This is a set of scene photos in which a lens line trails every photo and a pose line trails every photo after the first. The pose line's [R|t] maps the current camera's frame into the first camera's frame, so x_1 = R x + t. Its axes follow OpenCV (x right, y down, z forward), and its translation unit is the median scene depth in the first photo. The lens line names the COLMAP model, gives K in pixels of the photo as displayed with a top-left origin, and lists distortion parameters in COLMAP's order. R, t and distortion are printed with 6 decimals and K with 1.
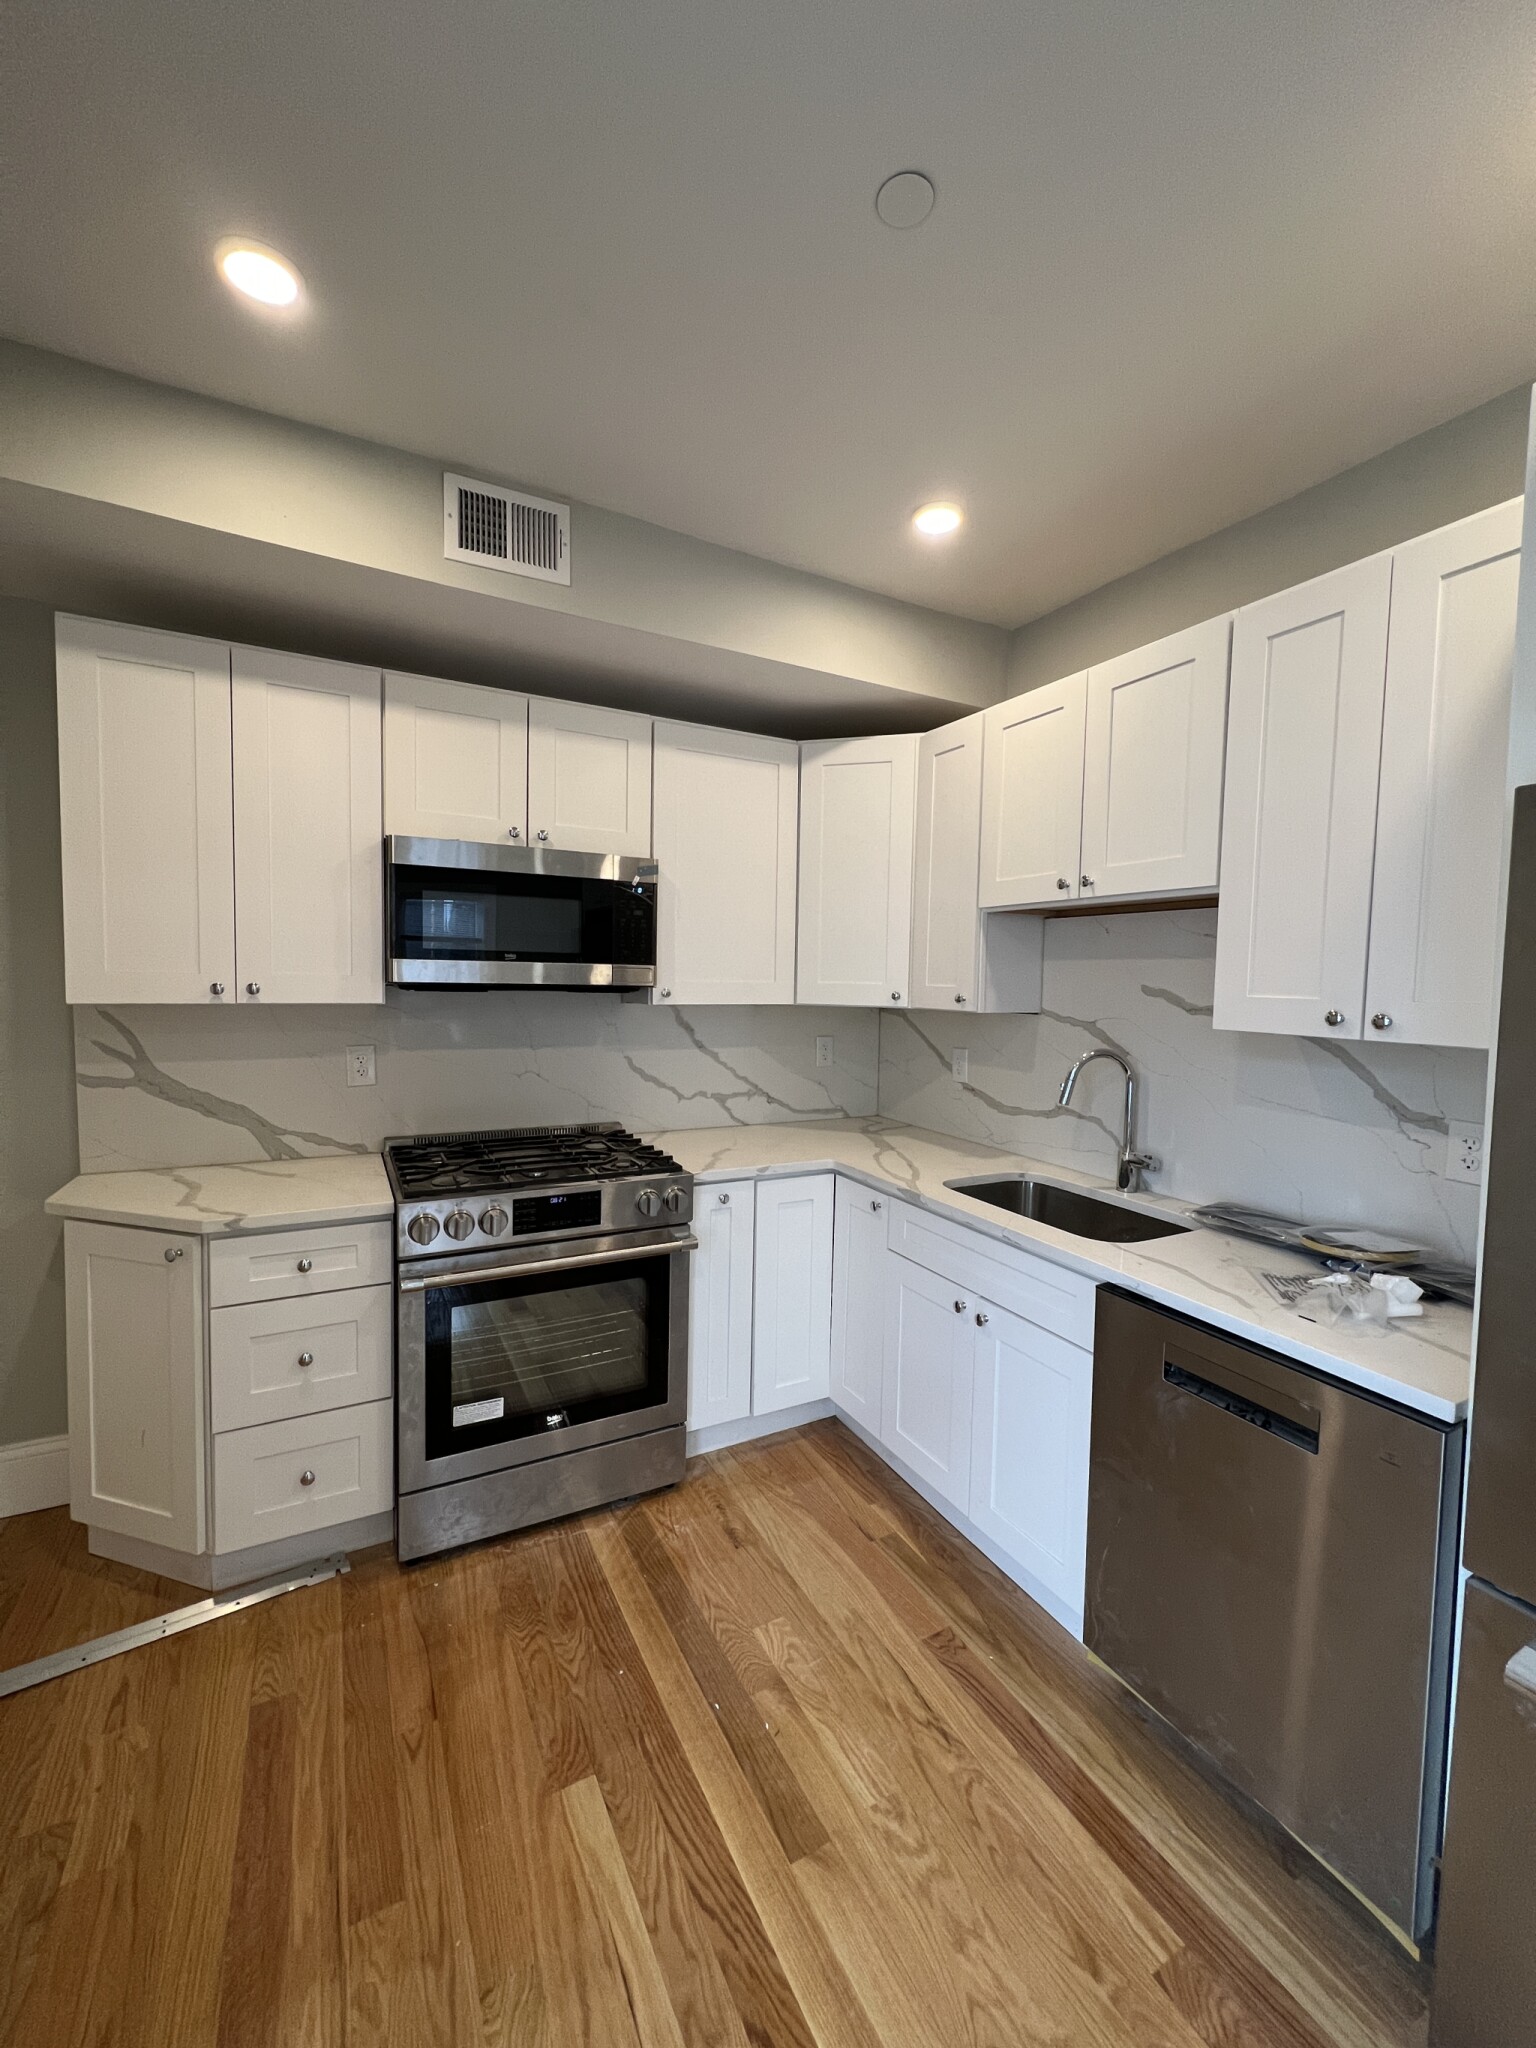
lens RADIAL K [[814.2, 0, 769.4], [0, 814.2, 1020.0], [0, 0, 1]] dist [-0.000160, -0.000106]
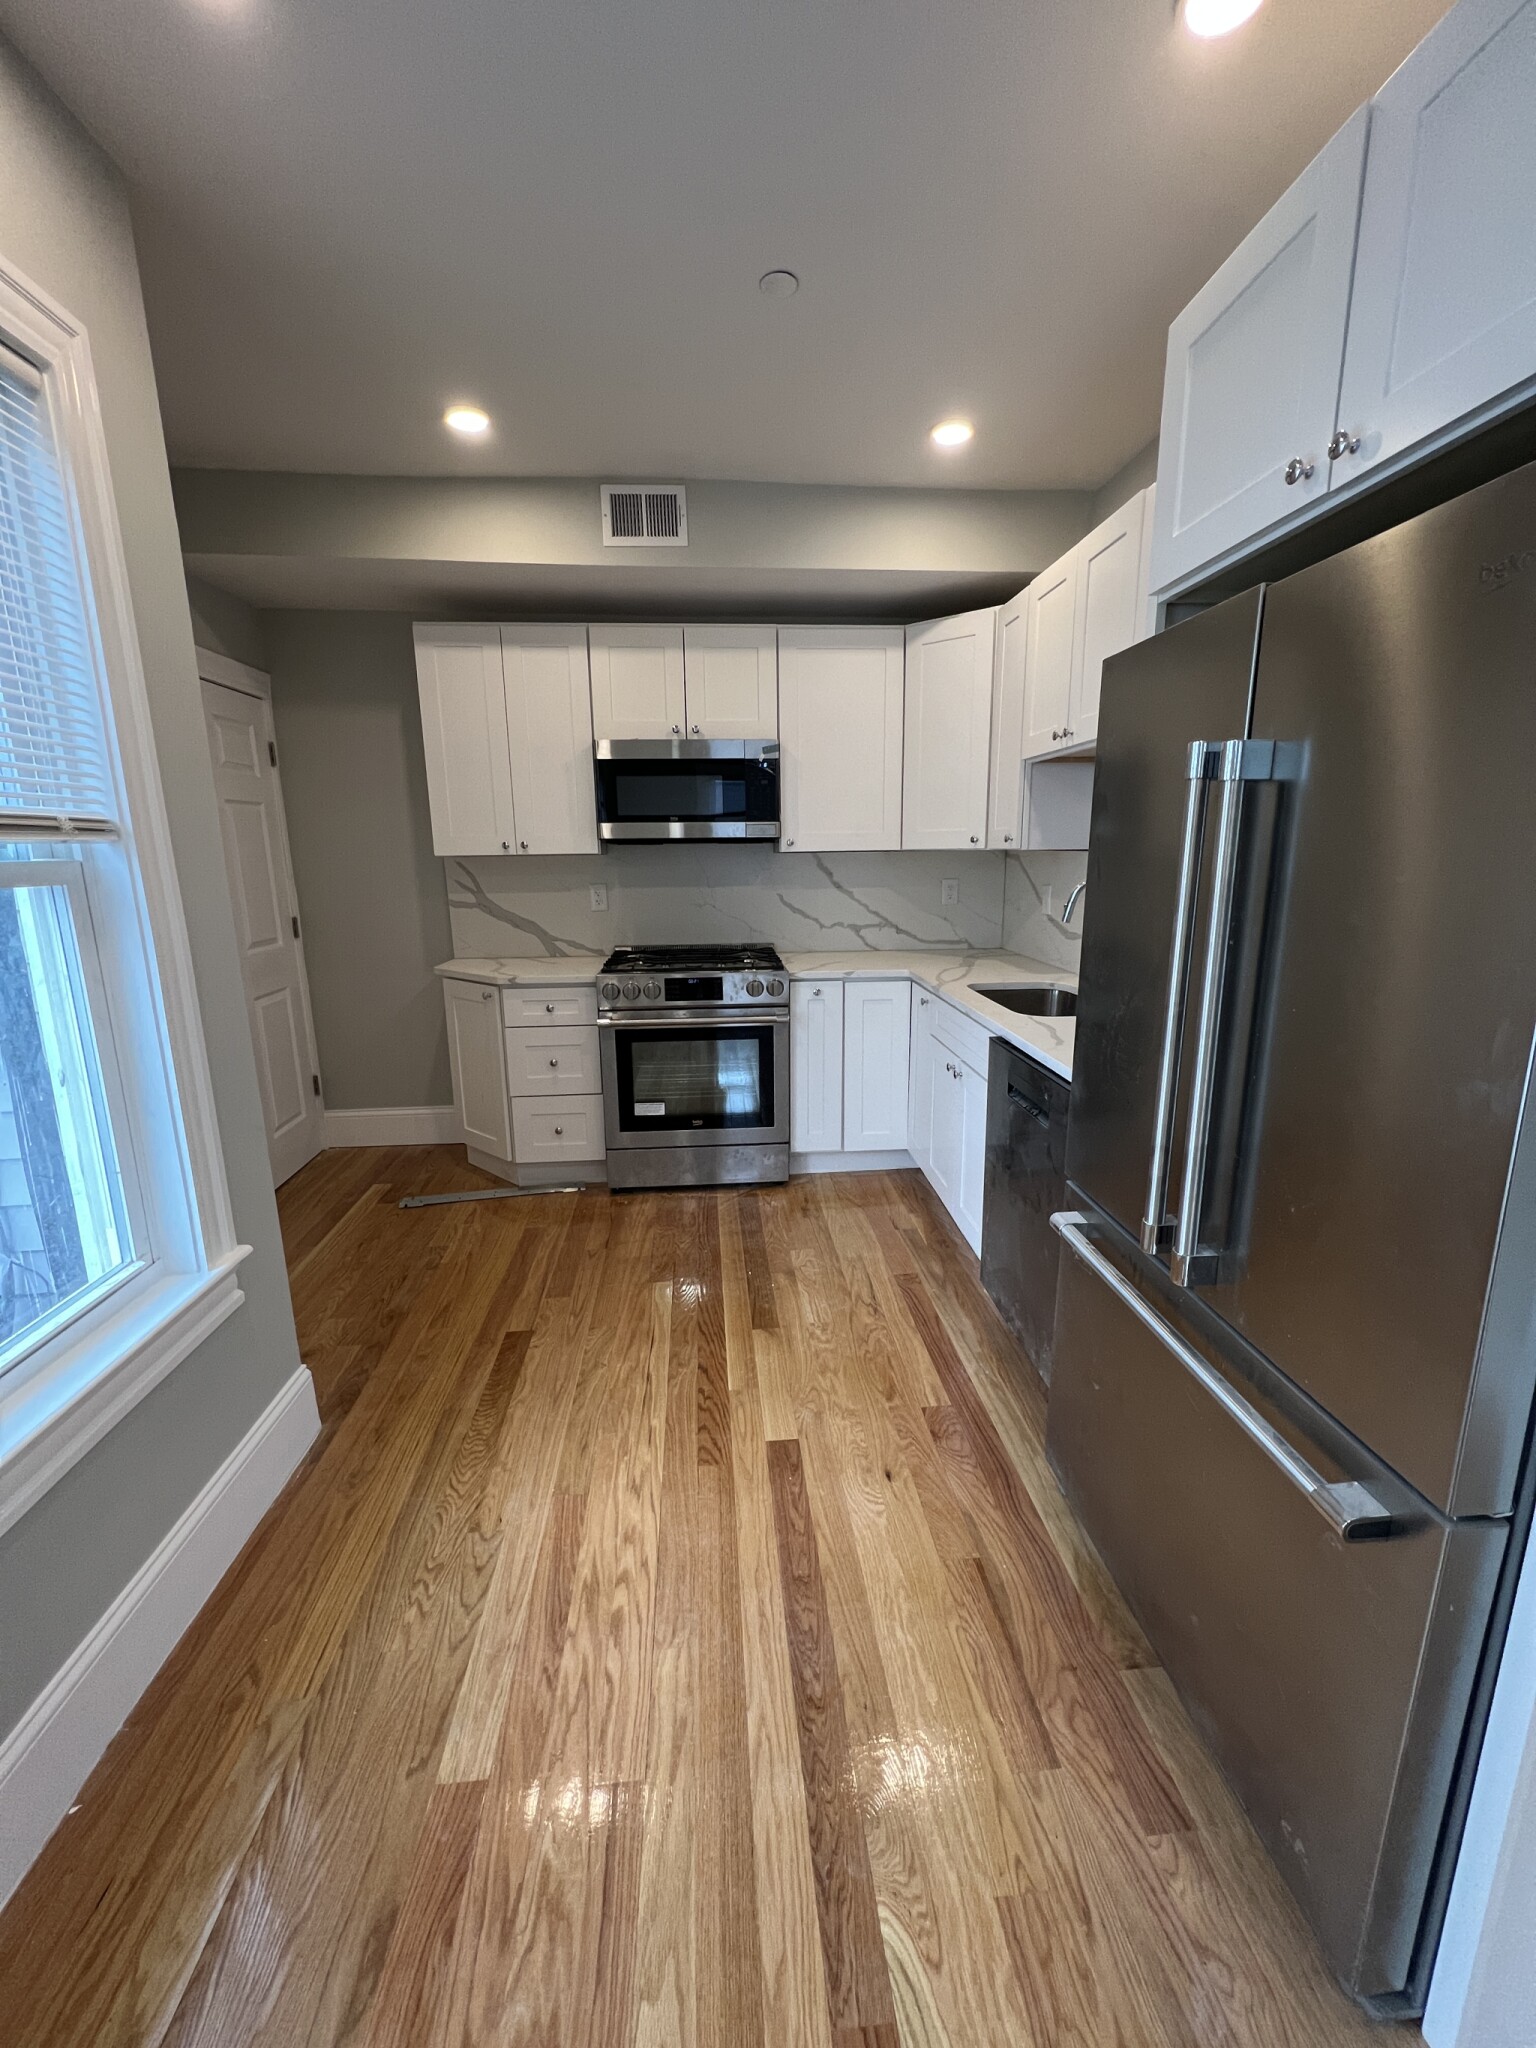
lens RADIAL K [[814.2, 0, 768.3], [0, 814.2, 1020.9], [0, 0, 1]] dist [-0.000160, -0.000106]
pose [[0.915430, 0.053827, -0.398862, 0.475489], [0.007736, 0.988480, 0.151154, 0.066000], [0.402404, -0.141456, 0.904468, -0.325559]]
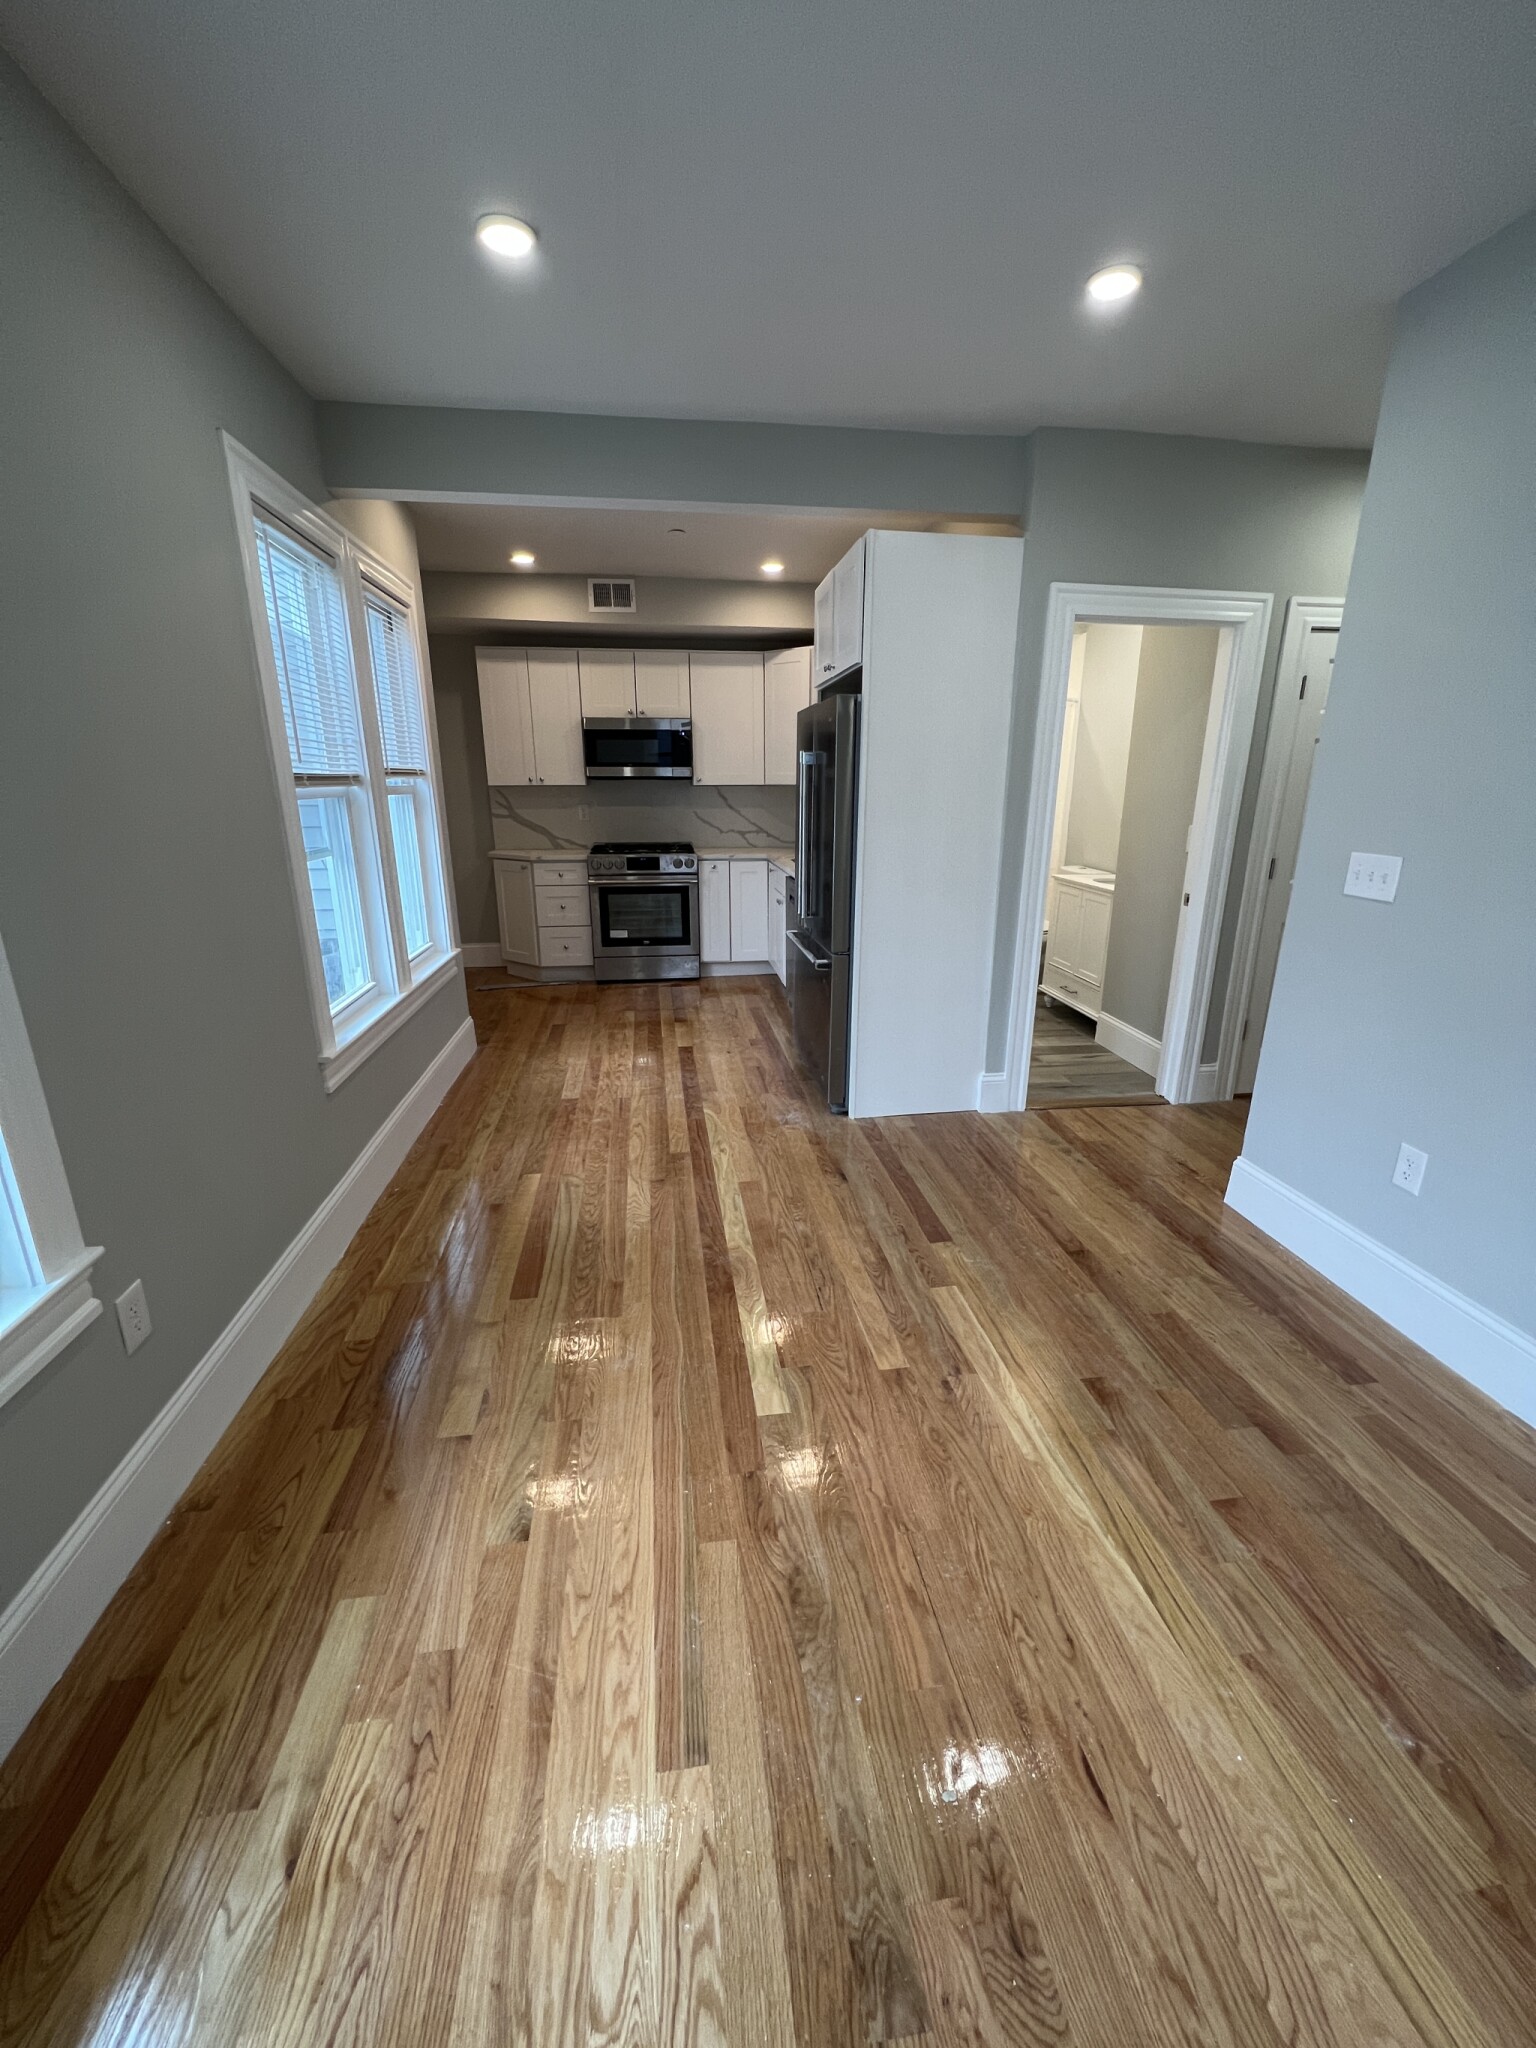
lens RADIAL K [[814.2, 0, 771.7], [0, 814.2, 1021.6], [0, 0, 1]] dist [-0.000160, -0.000106]
pose [[0.939254, 0.077021, -0.334468, 1.075518], [0.000905, 0.973937, 0.226817, 0.134354], [0.343220, -0.213341, 0.914705, -1.422035]]
